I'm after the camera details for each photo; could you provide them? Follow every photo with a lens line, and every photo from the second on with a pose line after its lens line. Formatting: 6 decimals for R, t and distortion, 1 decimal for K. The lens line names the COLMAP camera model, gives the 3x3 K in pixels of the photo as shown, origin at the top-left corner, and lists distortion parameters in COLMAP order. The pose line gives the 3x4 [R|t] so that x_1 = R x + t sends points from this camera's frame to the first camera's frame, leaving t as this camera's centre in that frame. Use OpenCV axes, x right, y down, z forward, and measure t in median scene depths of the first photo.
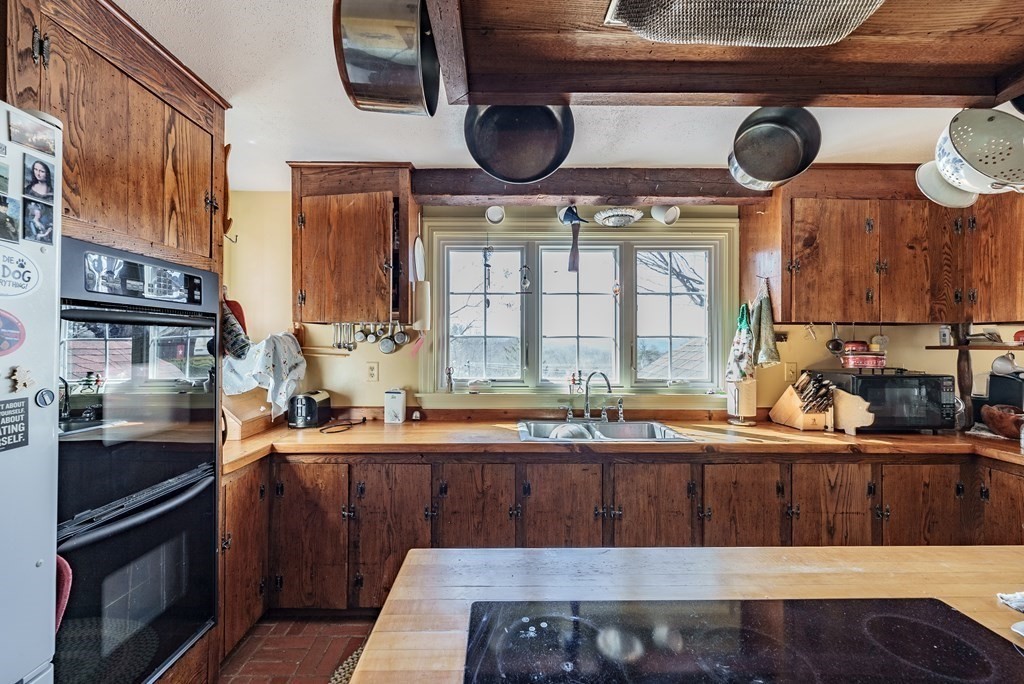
lens RADIAL K [[420.7, 0, 510.1], [0, 420.7, 339.3], [0, 0, 1]] dist [0.000175, -0.000790]
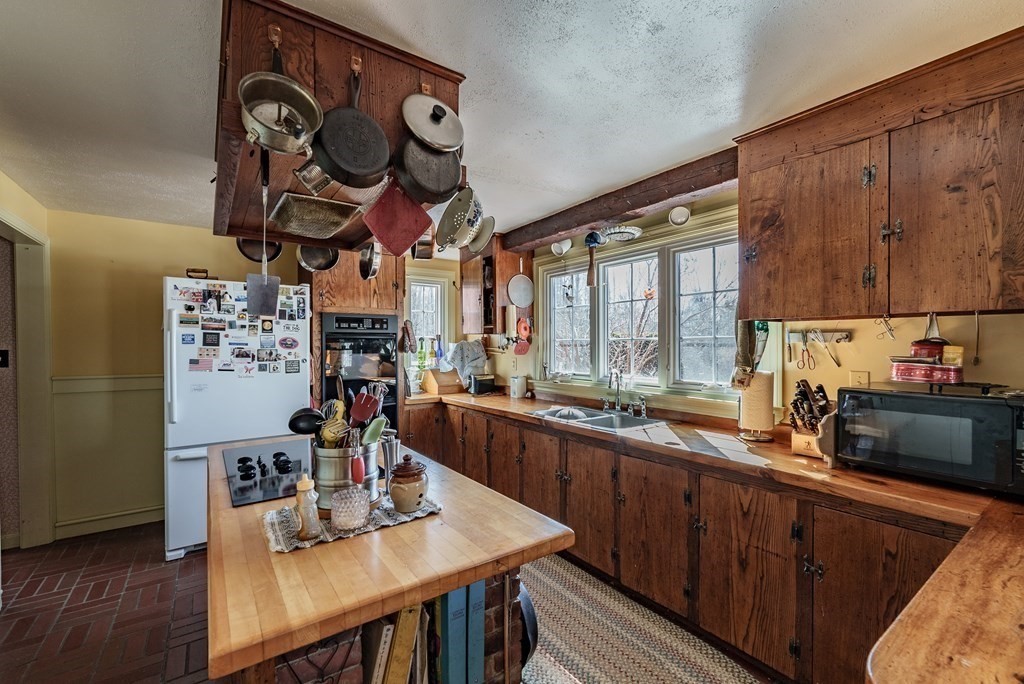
lens RADIAL K [[420.7, 0, 513.0], [0, 420.7, 347.2], [0, 0, 1]] dist [0.000175, -0.000790]
pose [[0.587585, 0.001490, -0.809161, 1.180593], [0.009787, 0.999912, 0.008948, 0.001789], [0.809103, -0.013177, 0.587519, 0.119839]]
